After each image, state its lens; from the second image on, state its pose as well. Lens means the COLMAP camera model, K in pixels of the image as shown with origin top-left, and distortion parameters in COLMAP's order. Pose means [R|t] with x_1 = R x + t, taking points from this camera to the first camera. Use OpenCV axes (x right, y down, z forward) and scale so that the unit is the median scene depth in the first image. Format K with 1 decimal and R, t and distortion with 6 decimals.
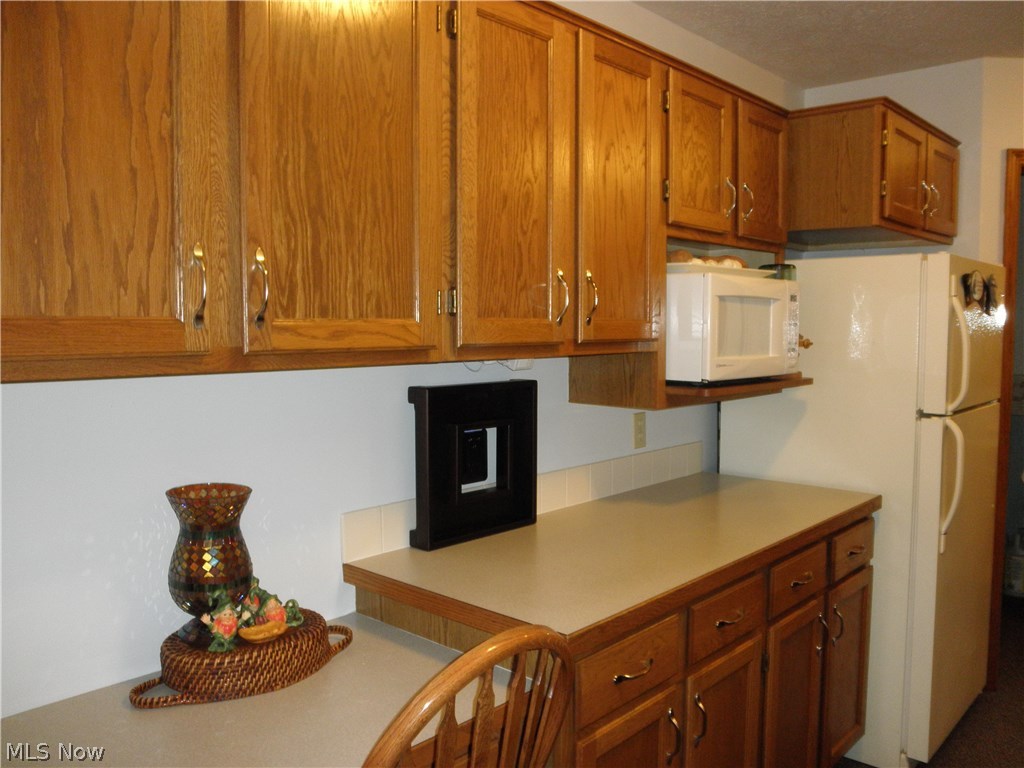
lens RADIAL K [[835.9, 0, 517.4], [0, 835.9, 388.5], [0, 0, 1]] dist [-0.123648, 0.115424]
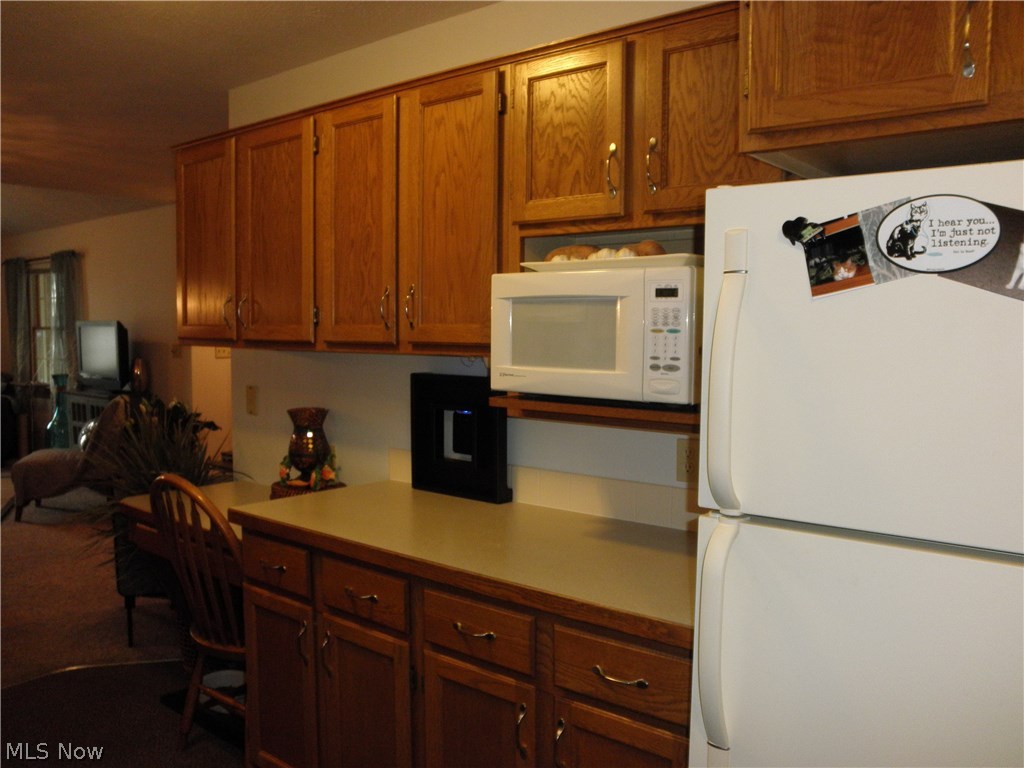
lens RADIAL K [[835.9, 0, 517.4], [0, 835.9, 388.5], [0, 0, 1]] dist [-0.123648, 0.115424]
pose [[0.057632, 0.075083, -0.995510, 1.414428], [-0.084333, 0.993970, 0.070085, -0.095386], [0.994770, 0.079915, 0.063616, 1.164645]]
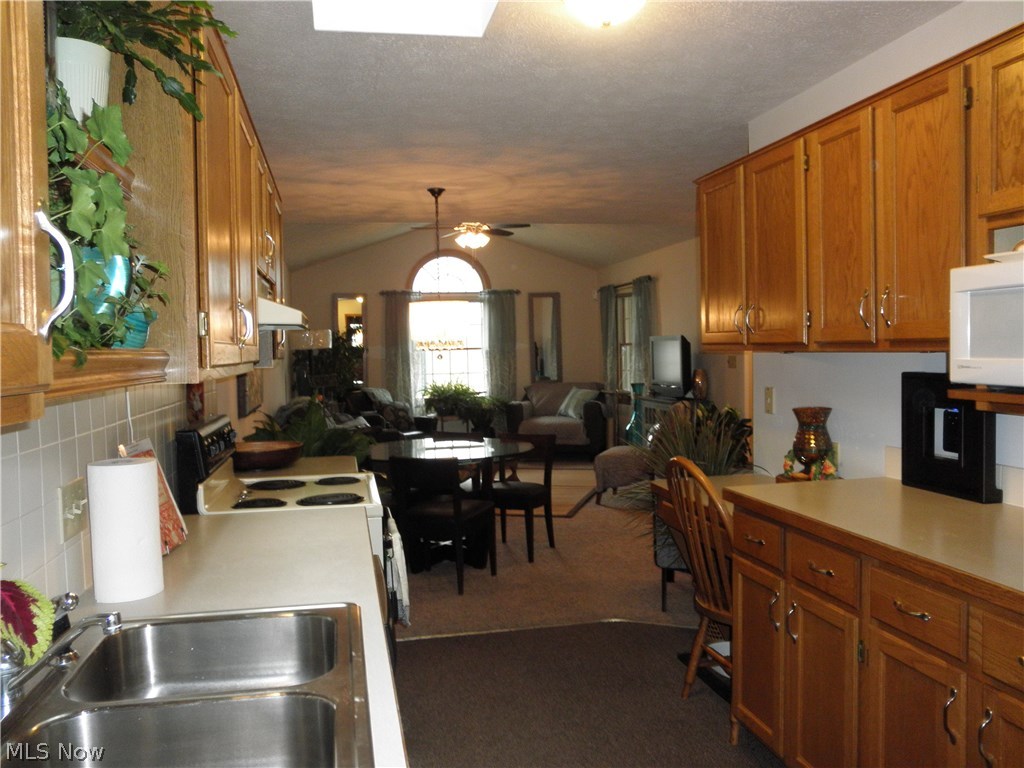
lens RADIAL K [[835.9, 0, 517.4], [0, 835.9, 388.5], [0, 0, 1]] dist [-0.123648, 0.115424]
pose [[-0.581262, 0.053553, -0.811953, 1.548097], [-0.040884, 0.994650, 0.094872, -0.084836], [0.812689, 0.088341, -0.575962, 1.365573]]
